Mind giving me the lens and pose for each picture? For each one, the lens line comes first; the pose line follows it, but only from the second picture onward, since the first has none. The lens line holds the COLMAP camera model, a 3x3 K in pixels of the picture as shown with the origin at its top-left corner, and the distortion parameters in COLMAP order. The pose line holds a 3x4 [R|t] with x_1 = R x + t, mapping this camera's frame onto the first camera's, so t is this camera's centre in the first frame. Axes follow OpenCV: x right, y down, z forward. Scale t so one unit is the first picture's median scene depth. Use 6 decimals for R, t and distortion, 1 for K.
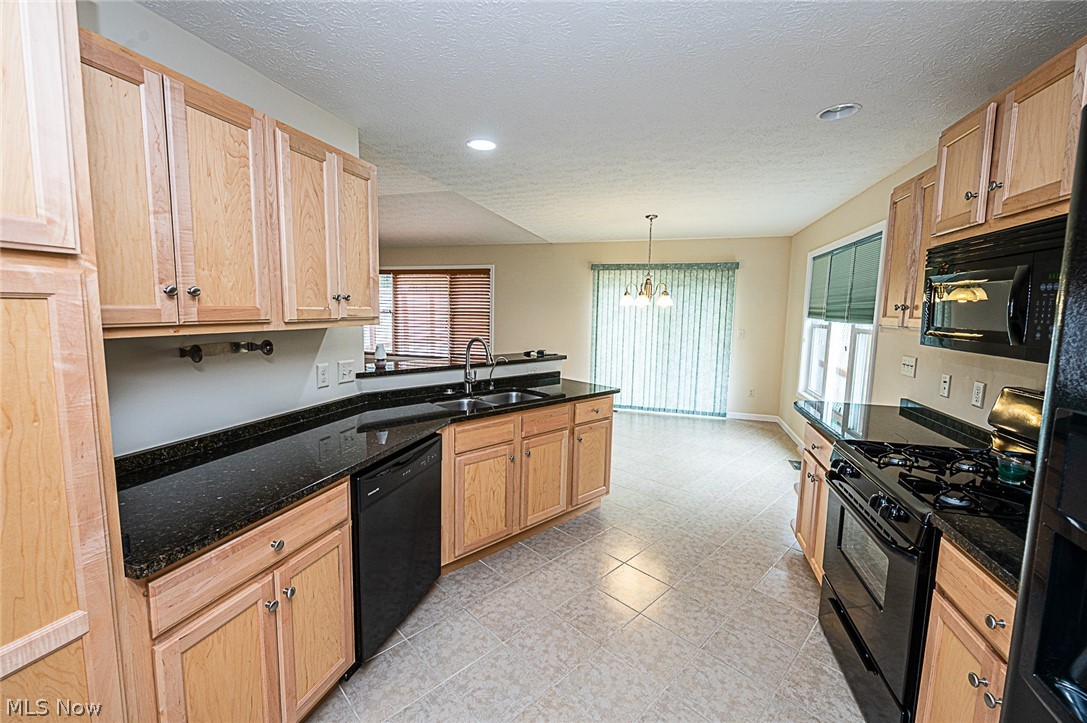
lens RADIAL K [[443.0, 0, 535.6], [0, 443.0, 354.1], [0, 0, 1]] dist [-0.002746, -0.000499]
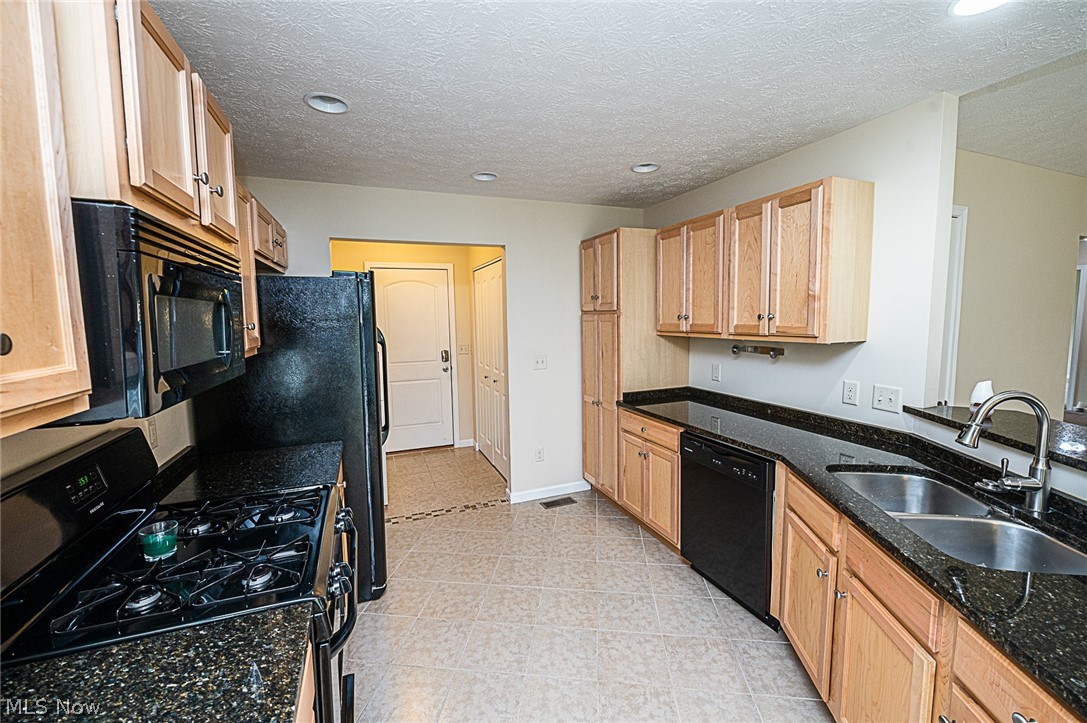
lens RADIAL K [[443.0, 0, 537.3], [0, 443.0, 357.0], [0, 0, 1]] dist [-0.002746, -0.000499]
pose [[-0.777611, 0.055297, -0.626310, 0.893429], [-0.061737, 0.984596, 0.163581, -0.194281], [0.625708, 0.165868, -0.762219, 1.689214]]
